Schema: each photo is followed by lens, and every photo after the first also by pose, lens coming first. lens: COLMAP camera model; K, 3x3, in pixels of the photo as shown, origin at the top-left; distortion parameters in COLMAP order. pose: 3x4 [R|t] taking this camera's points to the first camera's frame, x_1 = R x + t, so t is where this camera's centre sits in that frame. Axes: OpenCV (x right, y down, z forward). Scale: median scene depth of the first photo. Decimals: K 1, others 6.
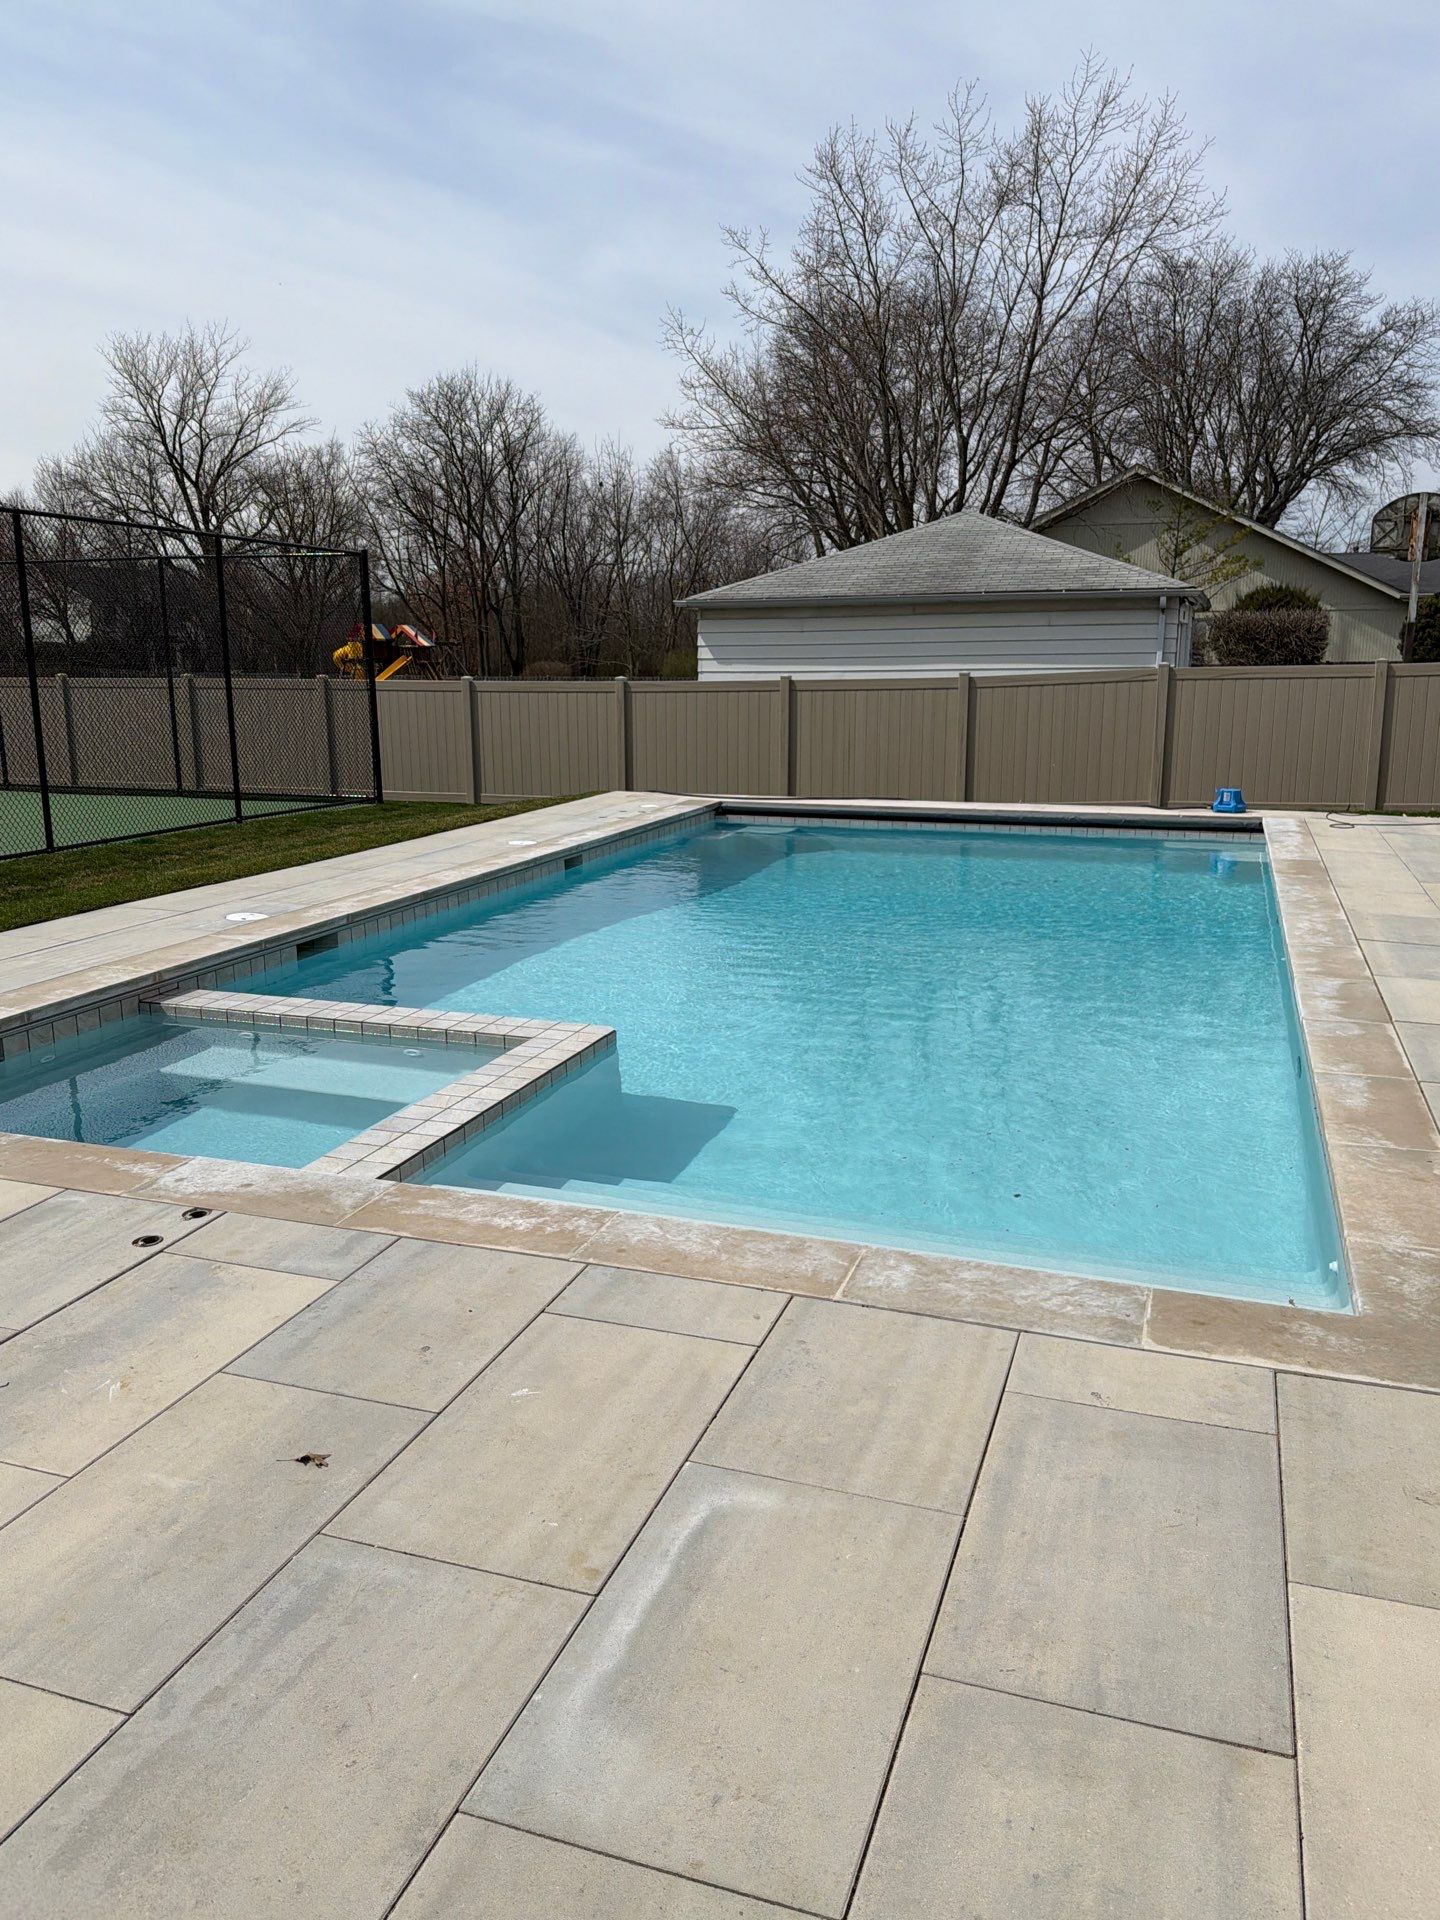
lens RADIAL K [[1524.7, 0, 743.1], [0, 1524.7, 971.4], [0, 0, 1]] dist [0.033965, -0.008635]
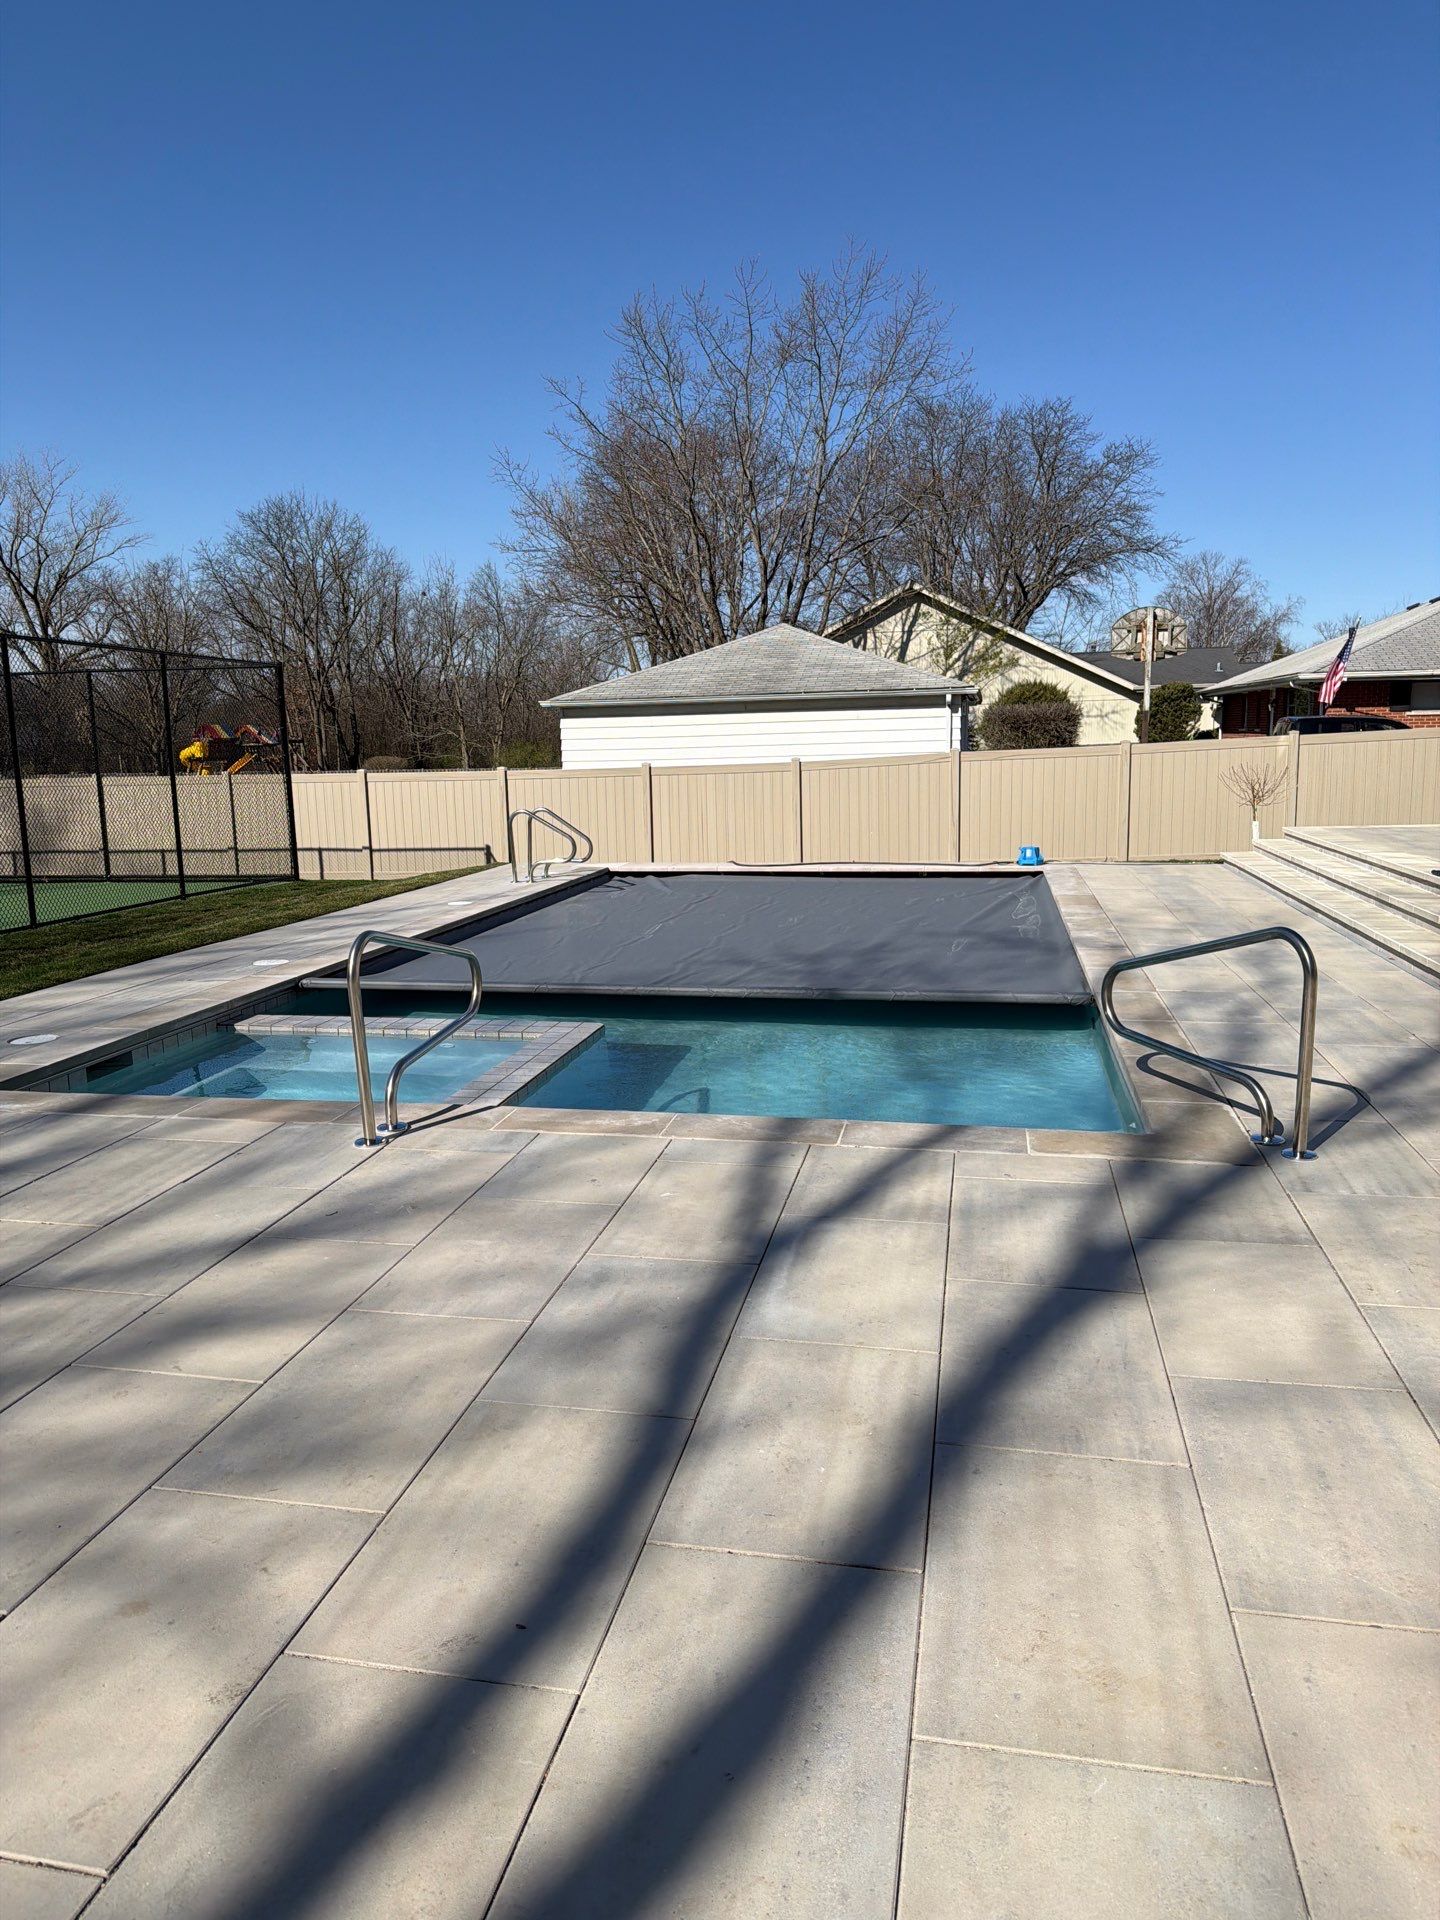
lens RADIAL K [[1426.0, 0, 720.0], [0, 1426.0, 960.0], [0, 0, 1]] dist [0.073248, -0.060686]
pose [[0.992691, -0.036366, 0.115071, -0.020288], [0.042730, 0.997663, -0.053325, 0.008469], [-0.112863, 0.057852, 0.991925, -0.042994]]
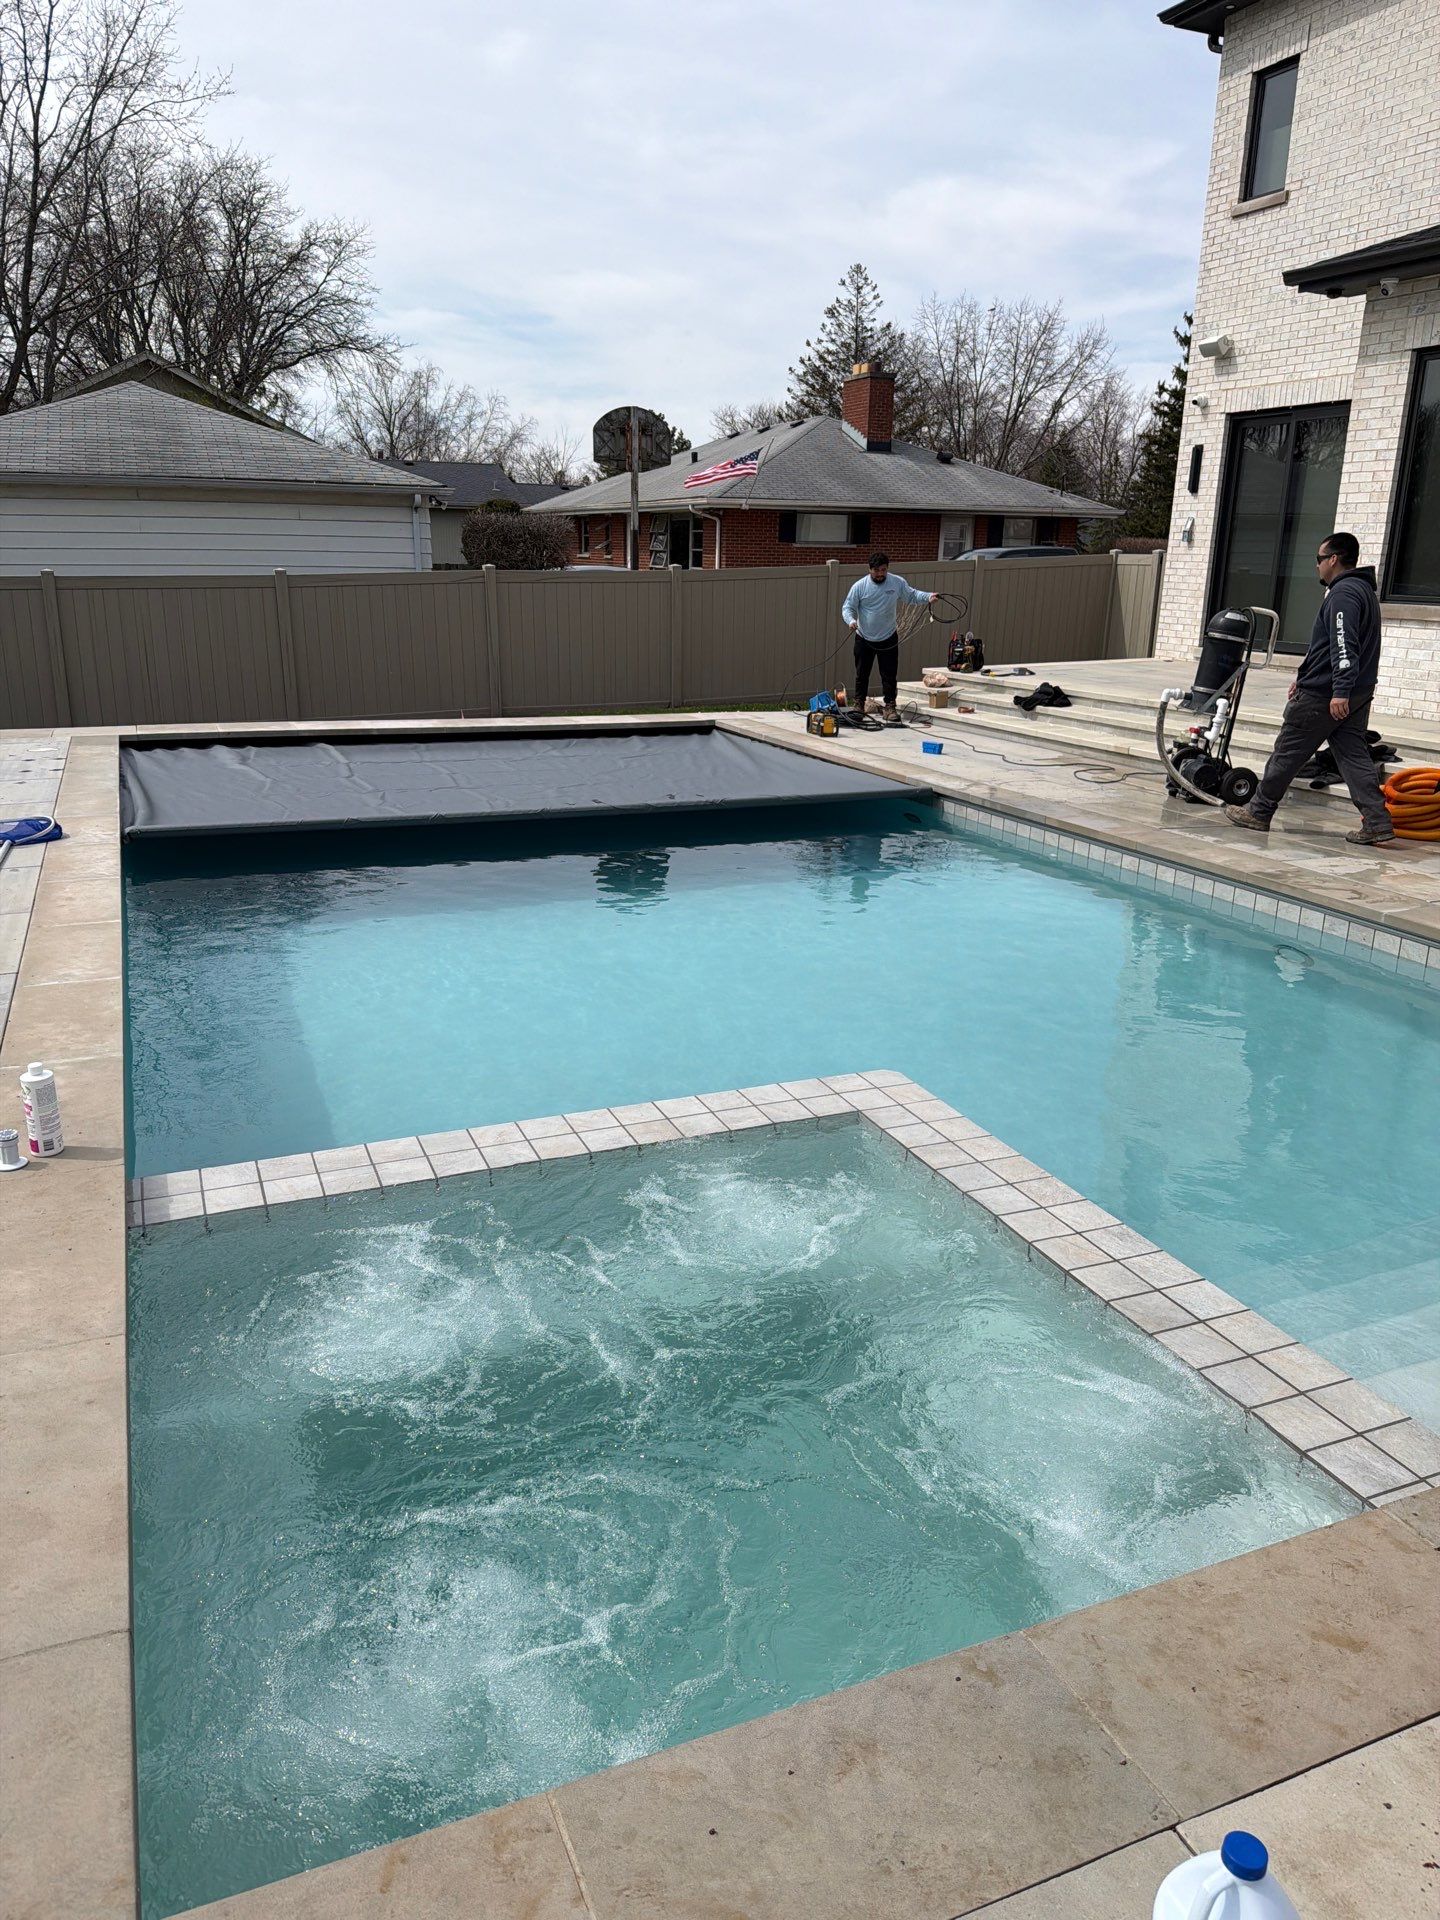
lens RADIAL K [[1327.0, 0, 721.1], [0, 1327.0, 1009.3], [0, 0, 1]] dist [0.055903, -0.051077]
pose [[0.747028, -0.201063, 0.633659, -0.090626], [0.122235, 0.978459, 0.166366, -0.018076], [-0.653459, -0.046825, 0.755513, 0.094149]]
